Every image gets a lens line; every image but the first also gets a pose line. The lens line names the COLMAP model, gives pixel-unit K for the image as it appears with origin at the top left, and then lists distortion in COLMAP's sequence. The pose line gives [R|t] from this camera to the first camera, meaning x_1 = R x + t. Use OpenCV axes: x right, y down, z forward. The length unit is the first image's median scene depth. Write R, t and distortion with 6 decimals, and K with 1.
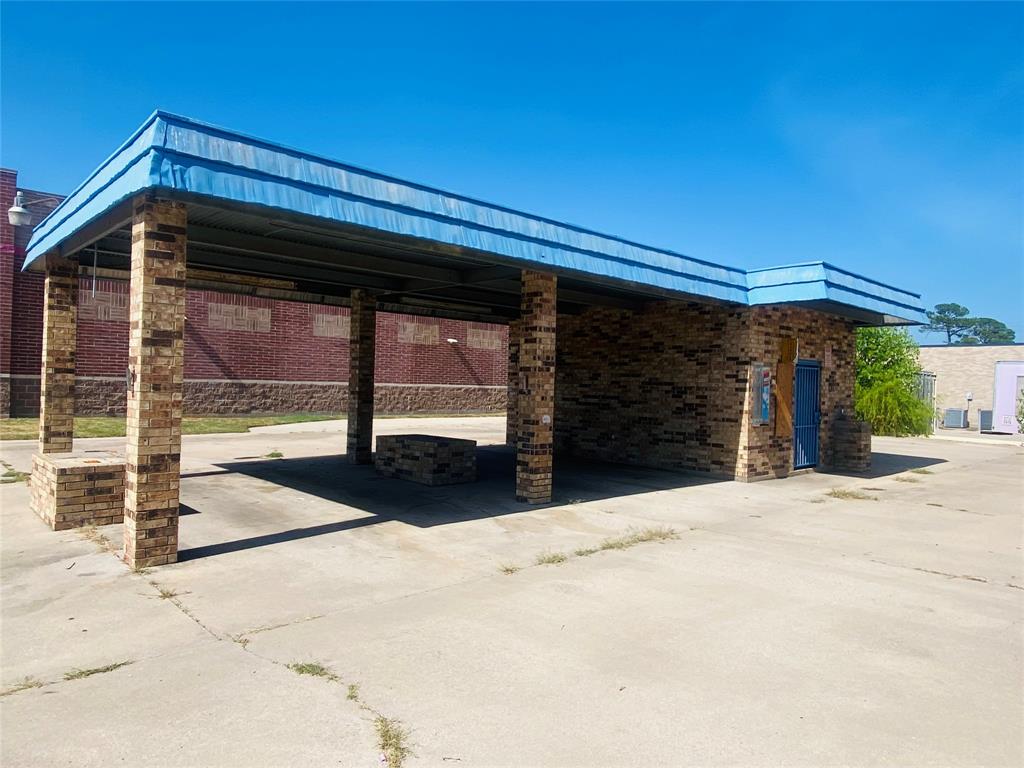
lens RADIAL K [[658.0, 0, 512.0], [0, 658.0, 384.0], [0, 0, 1]] dist [0.002155, 0.000301]
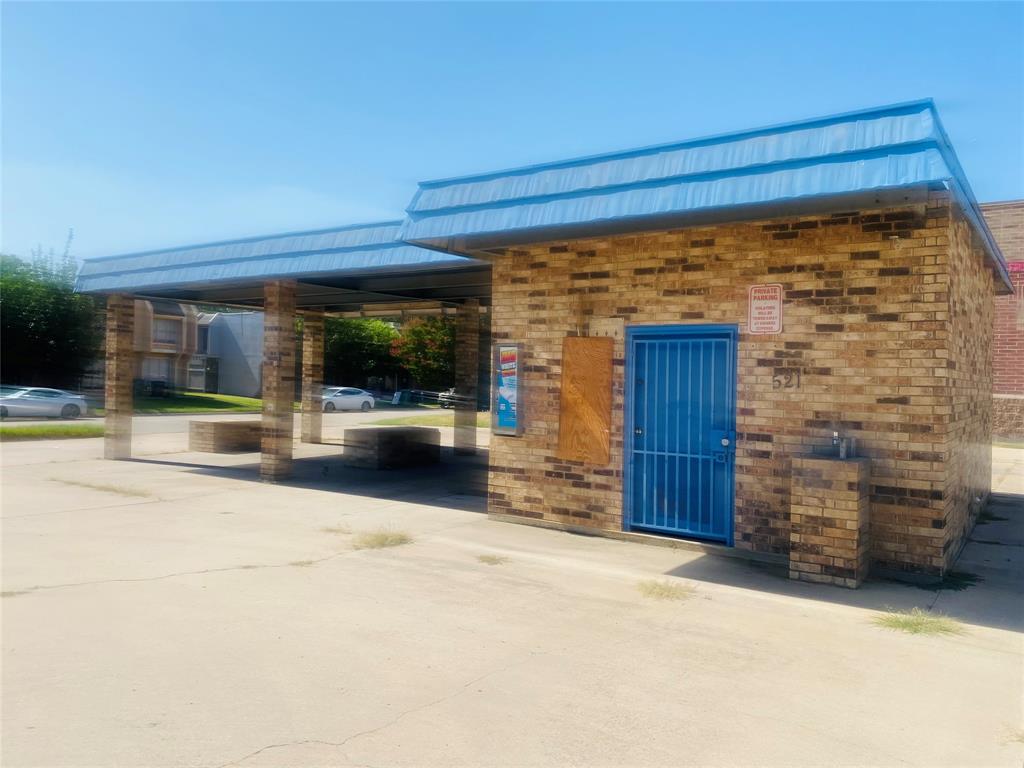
lens RADIAL K [[803.4, 0, 512.0], [0, 803.4, 384.0], [0, 0, 1]] dist [0.106443, -0.000104]
pose [[0.230874, -0.014504, -0.972876, 1.099139], [-0.013615, 0.999743, -0.018136, 0.024178], [0.972888, 0.017433, 0.230617, 0.779980]]
